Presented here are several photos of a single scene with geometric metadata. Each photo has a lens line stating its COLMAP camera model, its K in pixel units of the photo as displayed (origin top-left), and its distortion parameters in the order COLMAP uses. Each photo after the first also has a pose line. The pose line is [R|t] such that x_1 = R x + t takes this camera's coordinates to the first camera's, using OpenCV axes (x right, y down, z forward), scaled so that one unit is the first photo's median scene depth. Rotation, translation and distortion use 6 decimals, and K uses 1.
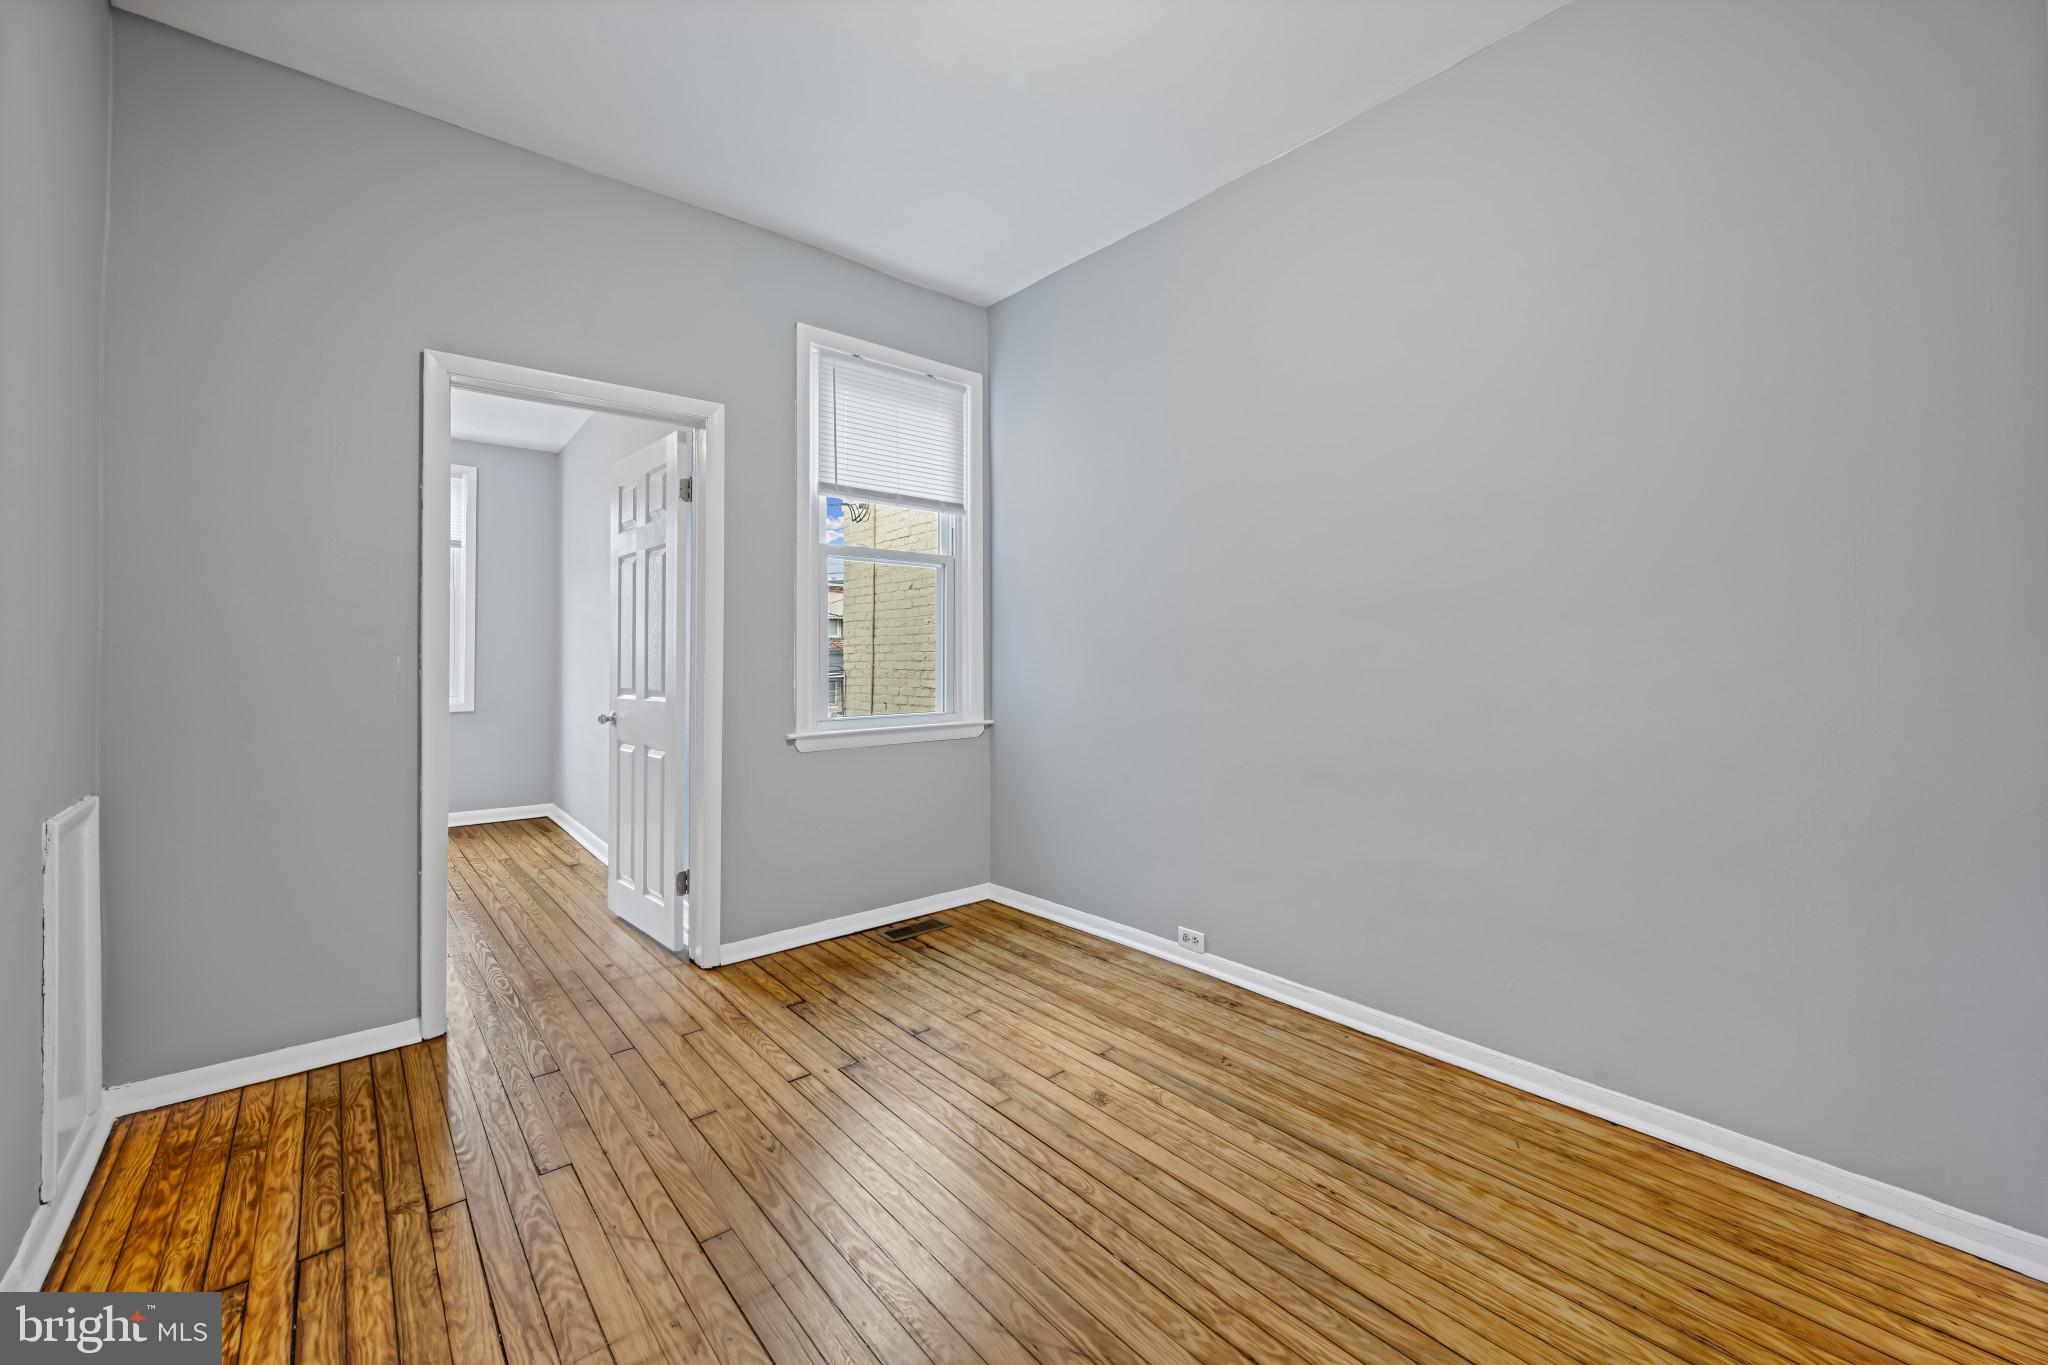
lens RADIAL K [[825.3, 0, 1024.0], [0, 825.3, 682.5], [0, 0, 1]] dist [-0.000439, -0.000071]
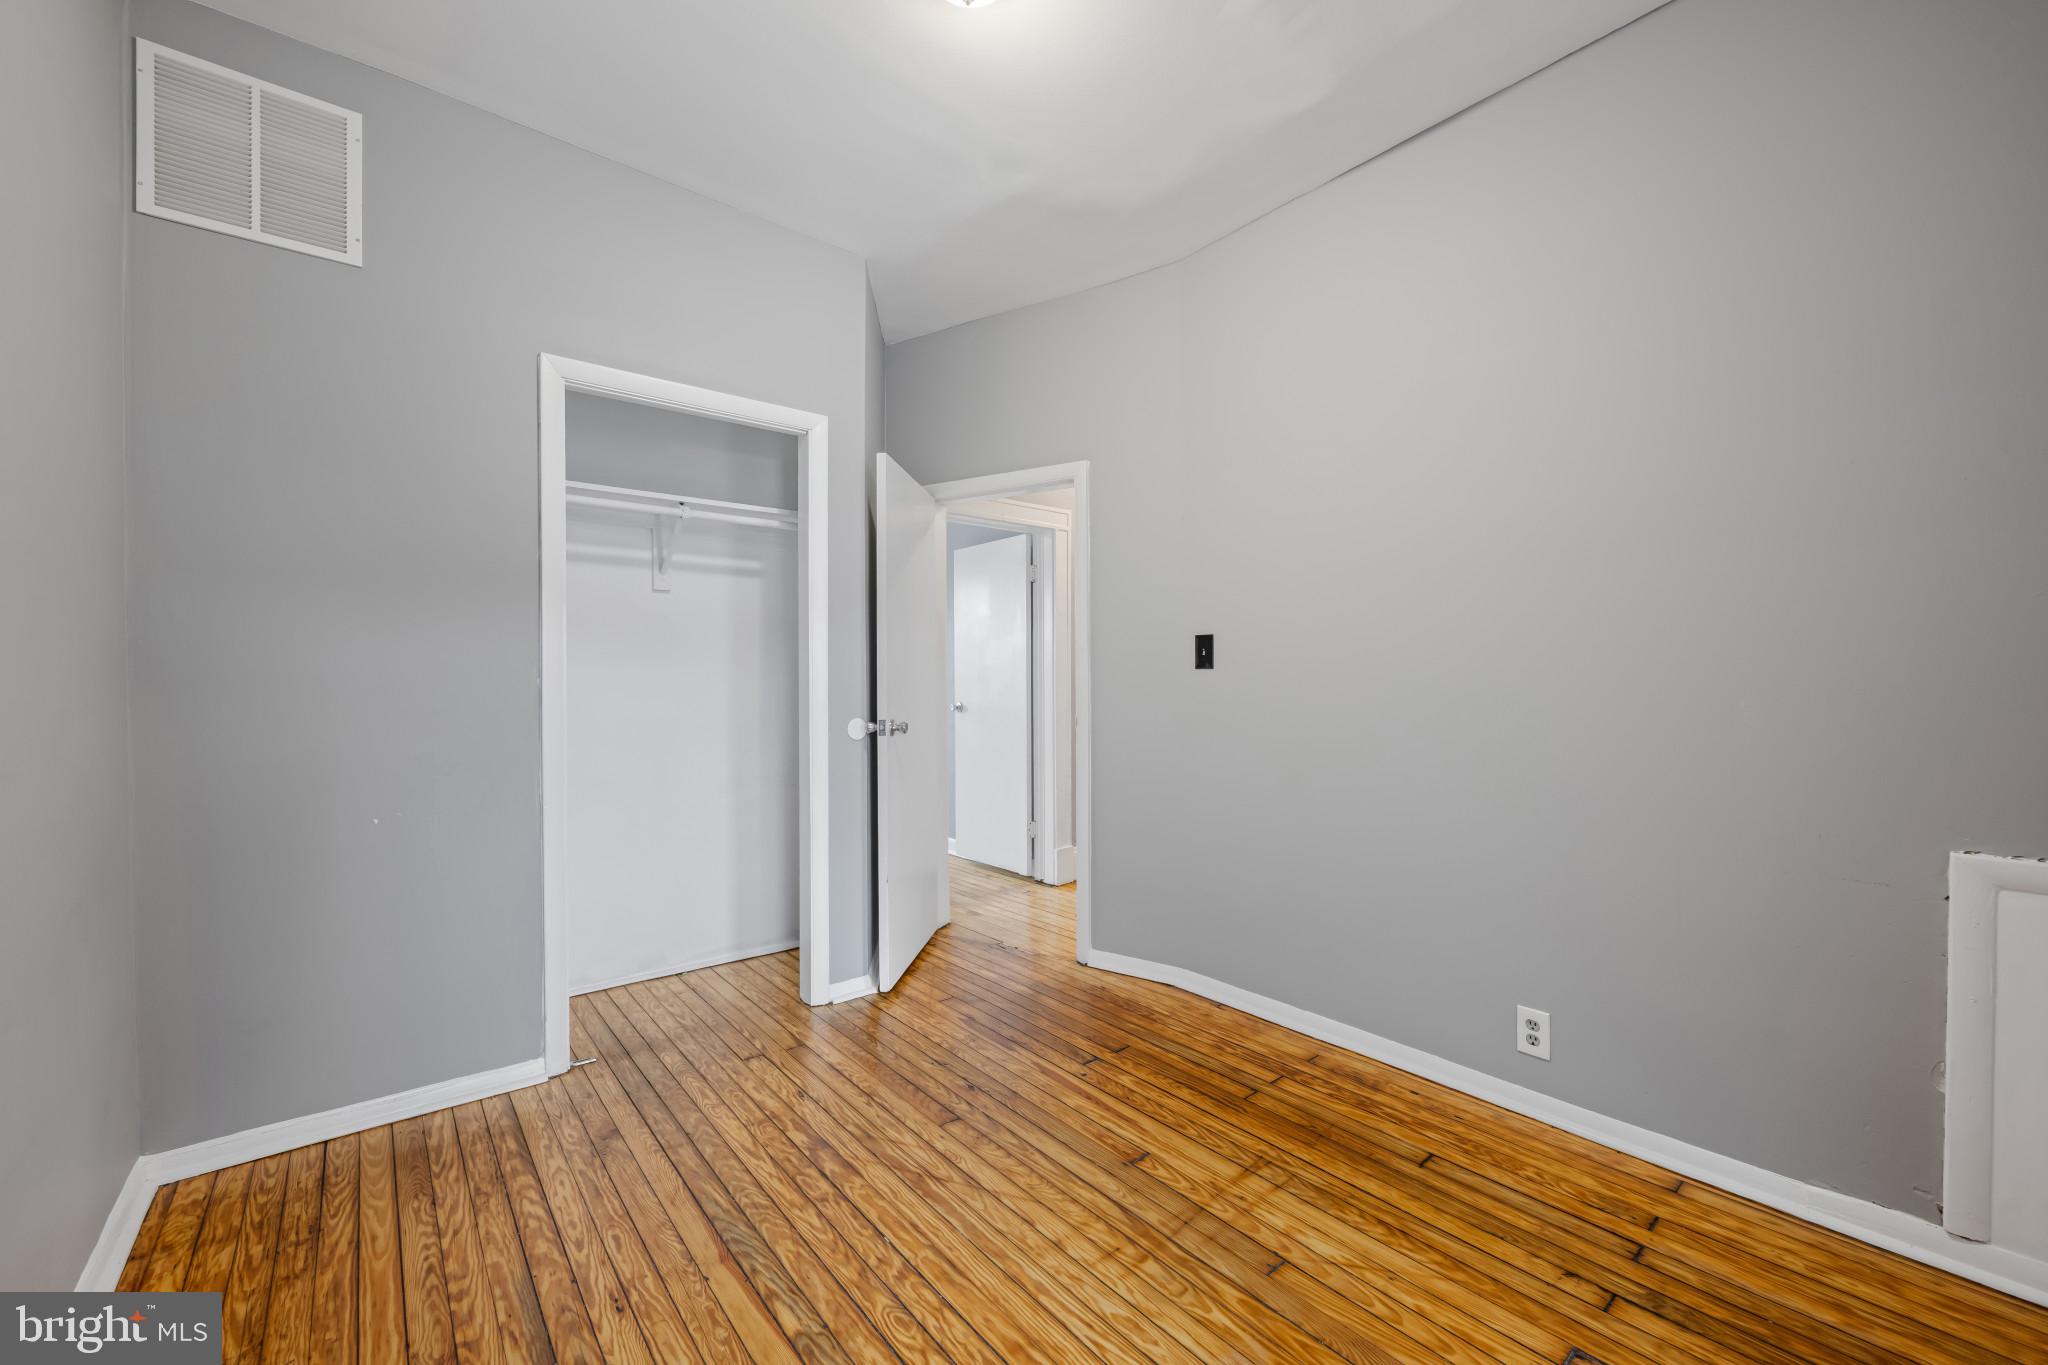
lens RADIAL K [[803.0, 0, 1018.8], [0, 803.0, 684.5], [0, 0, 1]] dist [-0.002262, -0.000245]
pose [[-0.999825, 0.009199, 0.016297, -0.085102], [0.009797, 0.999267, 0.036999, -0.077828], [-0.015945, 0.037152, -0.999182, 1.996880]]
